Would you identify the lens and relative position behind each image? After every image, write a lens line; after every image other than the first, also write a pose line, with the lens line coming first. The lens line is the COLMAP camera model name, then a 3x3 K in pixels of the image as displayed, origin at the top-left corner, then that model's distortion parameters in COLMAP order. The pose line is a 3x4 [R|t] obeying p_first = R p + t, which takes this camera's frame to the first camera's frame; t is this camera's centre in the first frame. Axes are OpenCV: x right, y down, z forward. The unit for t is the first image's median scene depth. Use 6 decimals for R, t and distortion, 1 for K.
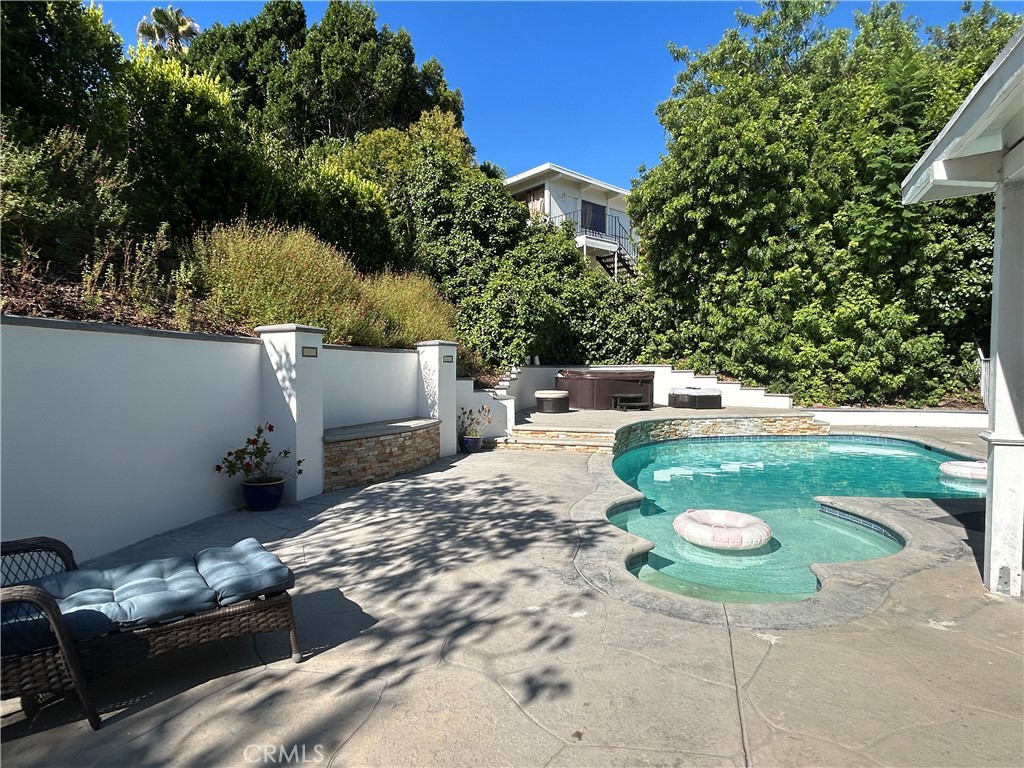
lens RADIAL K [[562.8, 0, 512.0], [0, 562.8, 384.0], [0, 0, 1]] dist [-0.003194, 0.000194]
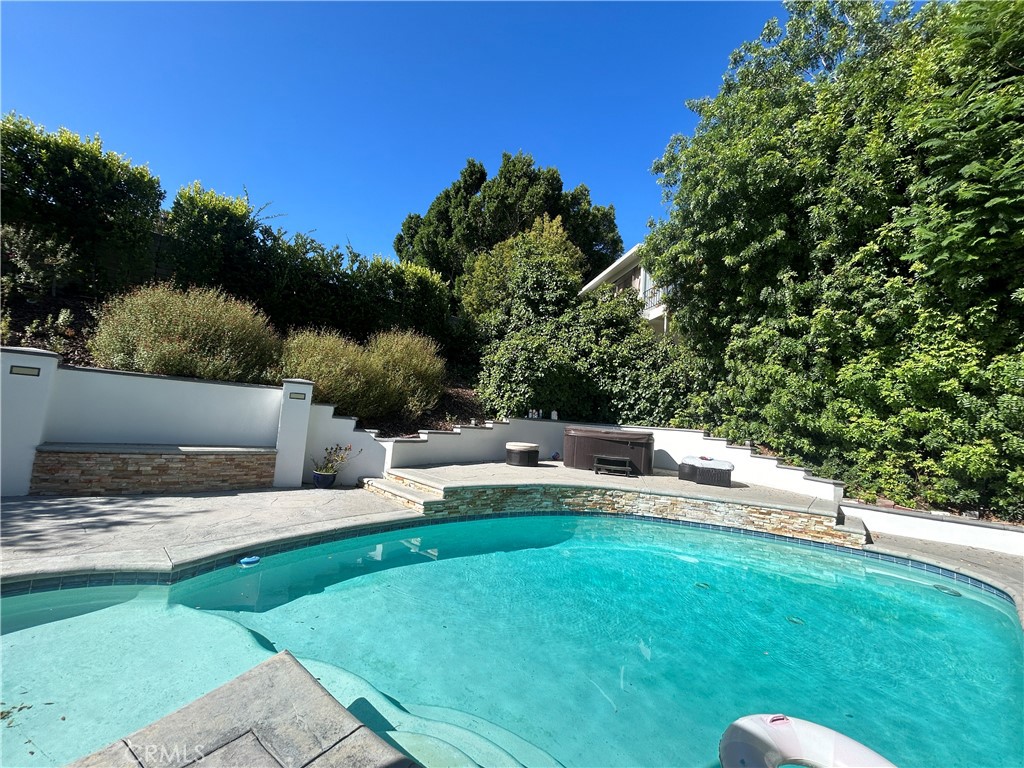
lens RADIAL K [[411.1, 0, 512.0], [0, 411.1, 384.0], [0, 0, 1]] dist [0.000442, 0.000363]
pose [[0.863009, 0.024155, -0.504610, 0.393068], [-0.089280, 0.990427, -0.105281, -0.012647], [0.497237, 0.135910, 0.856904, 0.314880]]
